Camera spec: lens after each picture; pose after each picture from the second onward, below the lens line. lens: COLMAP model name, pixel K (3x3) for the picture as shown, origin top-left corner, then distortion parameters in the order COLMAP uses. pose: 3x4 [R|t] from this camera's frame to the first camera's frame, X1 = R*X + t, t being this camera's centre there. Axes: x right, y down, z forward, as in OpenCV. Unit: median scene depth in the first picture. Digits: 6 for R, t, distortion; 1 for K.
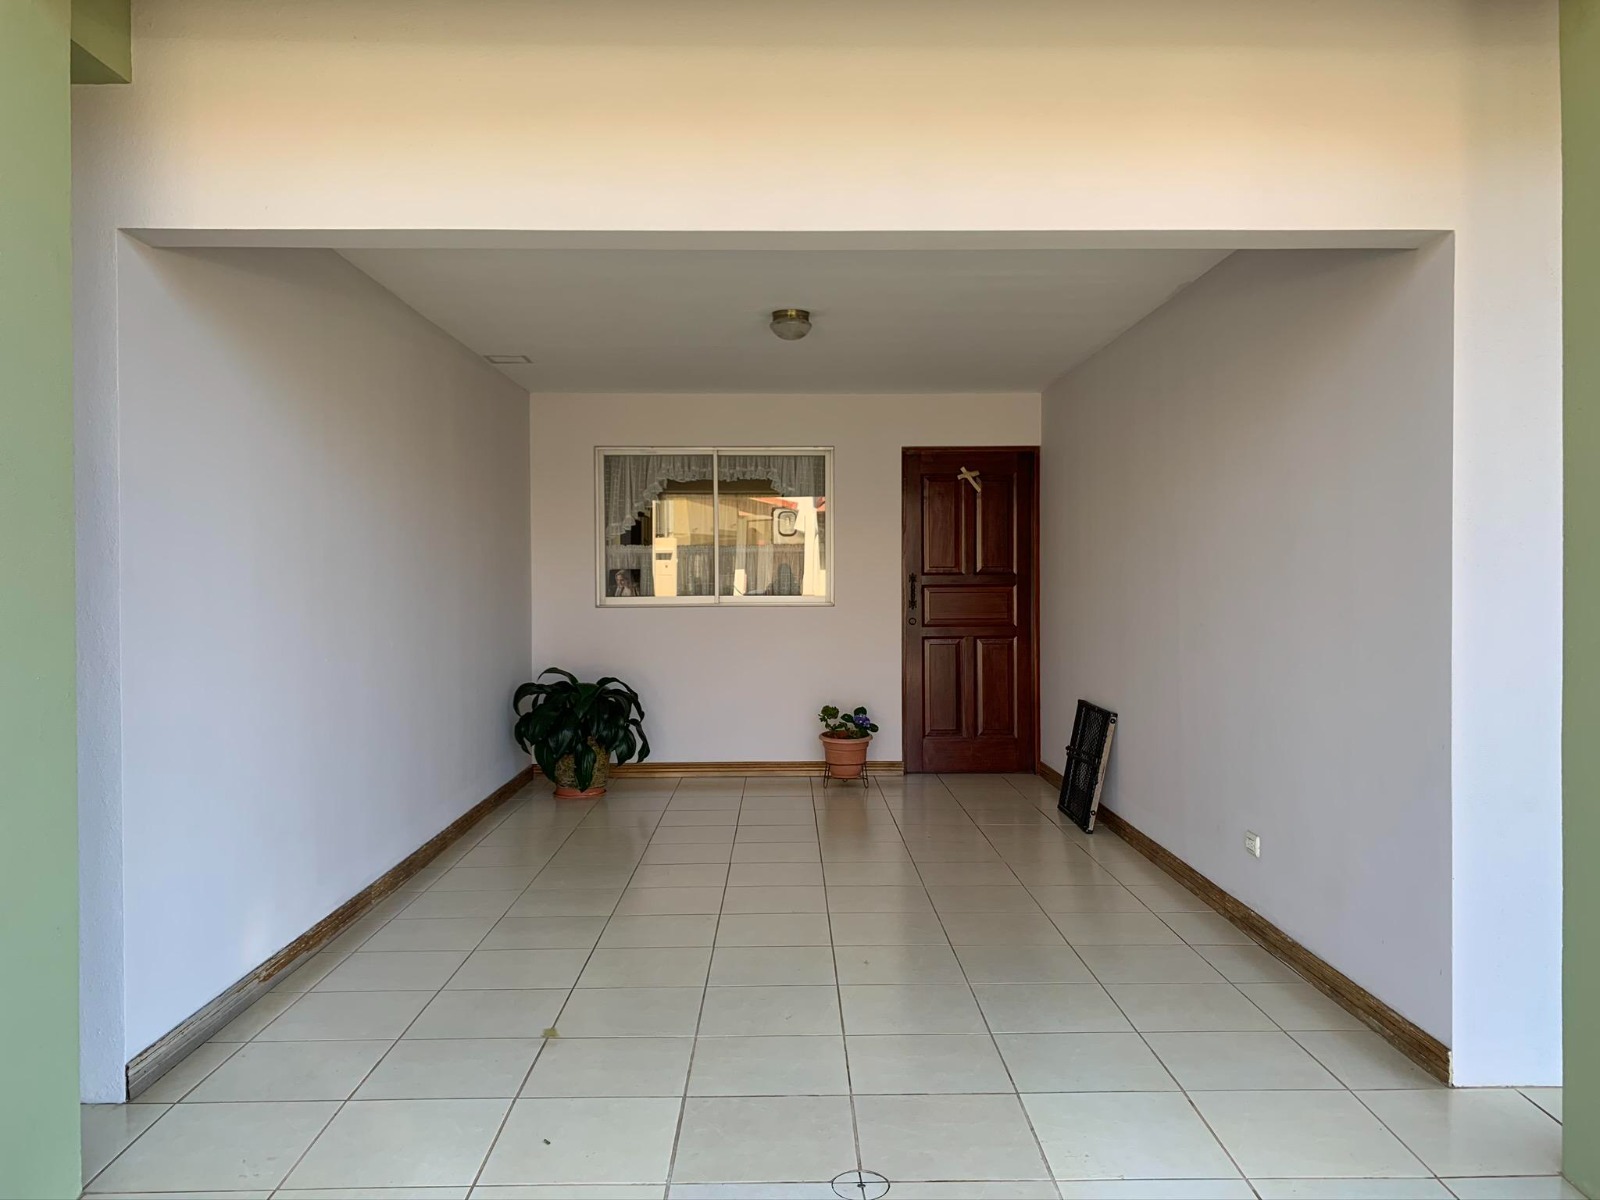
lens RADIAL K [[1218.7, 0, 802.7], [0, 1218.7, 600.7], [0, 0, 1]] dist [0.055952, -0.077727]
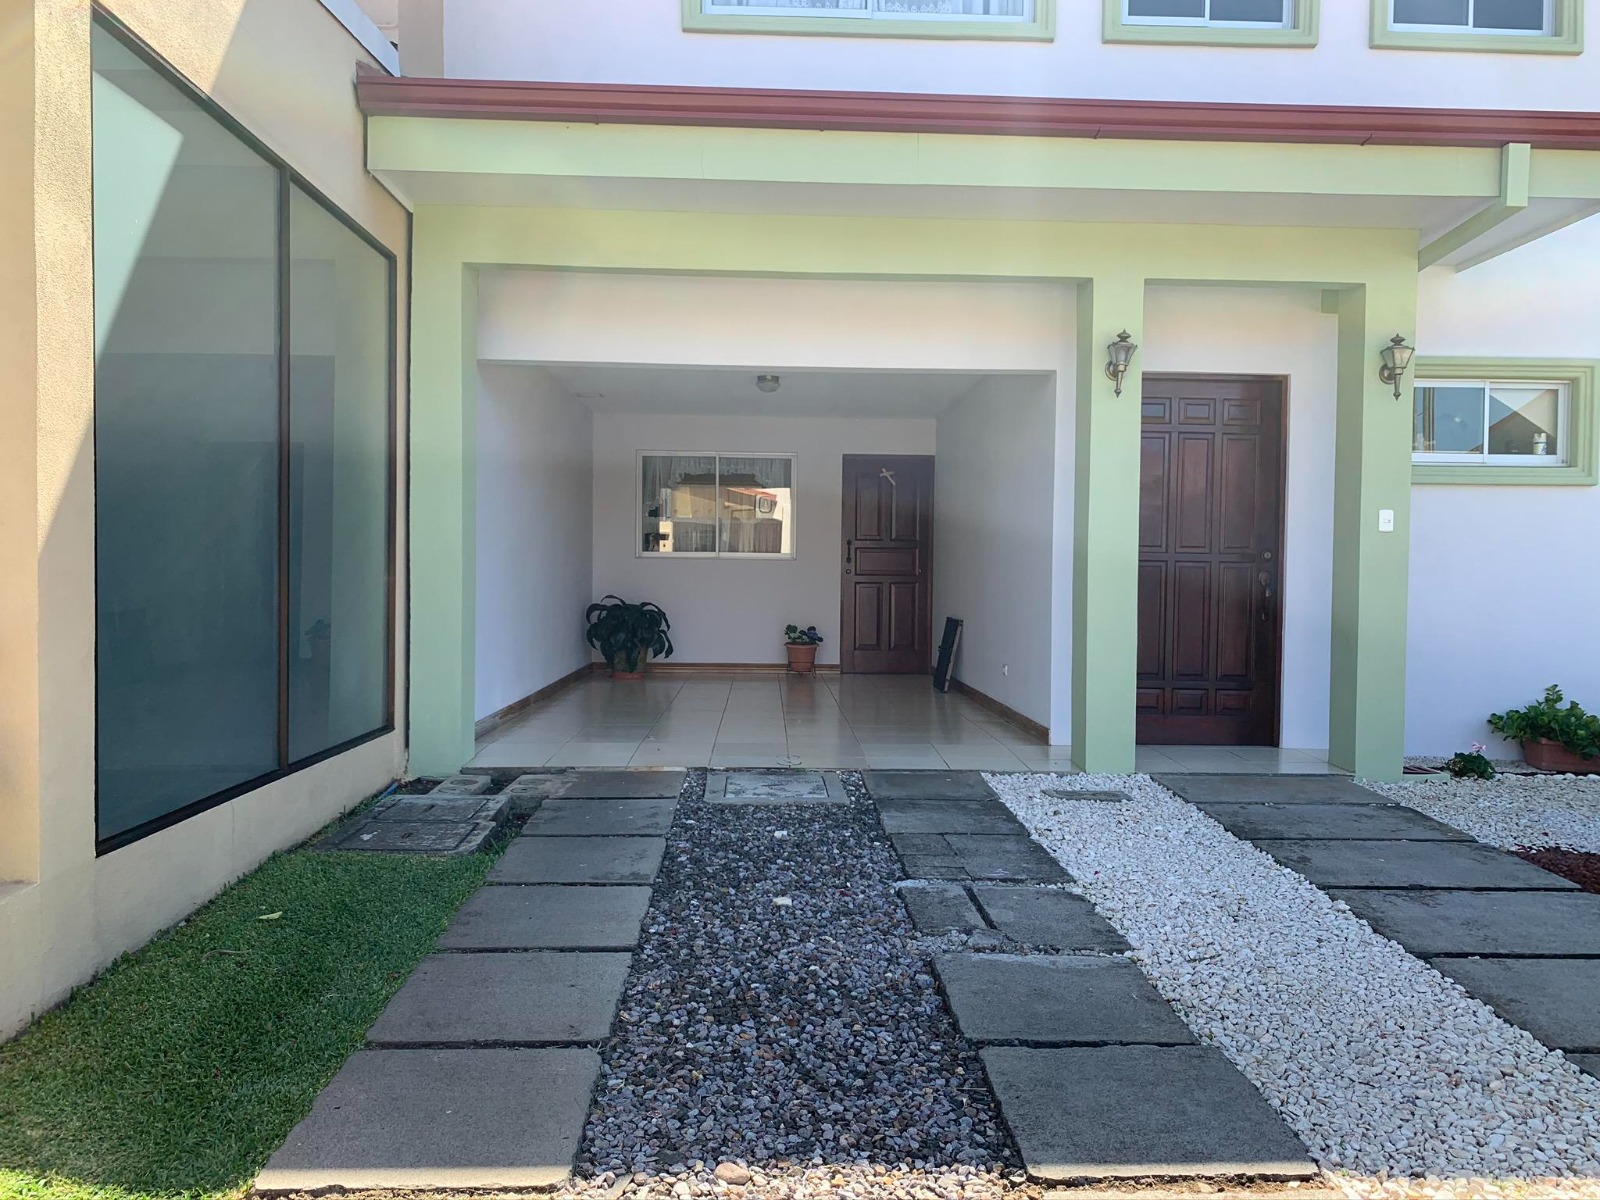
lens RADIAL K [[1218.7, 0, 806.8], [0, 1218.7, 610.3], [0, 0, 1]] dist [0.055952, -0.077727]
pose [[0.999708, 0.015421, 0.018580, 0.012628], [-0.015618, 0.999823, 0.010488, 0.051697], [-0.018415, -0.010775, 0.999772, -0.510000]]
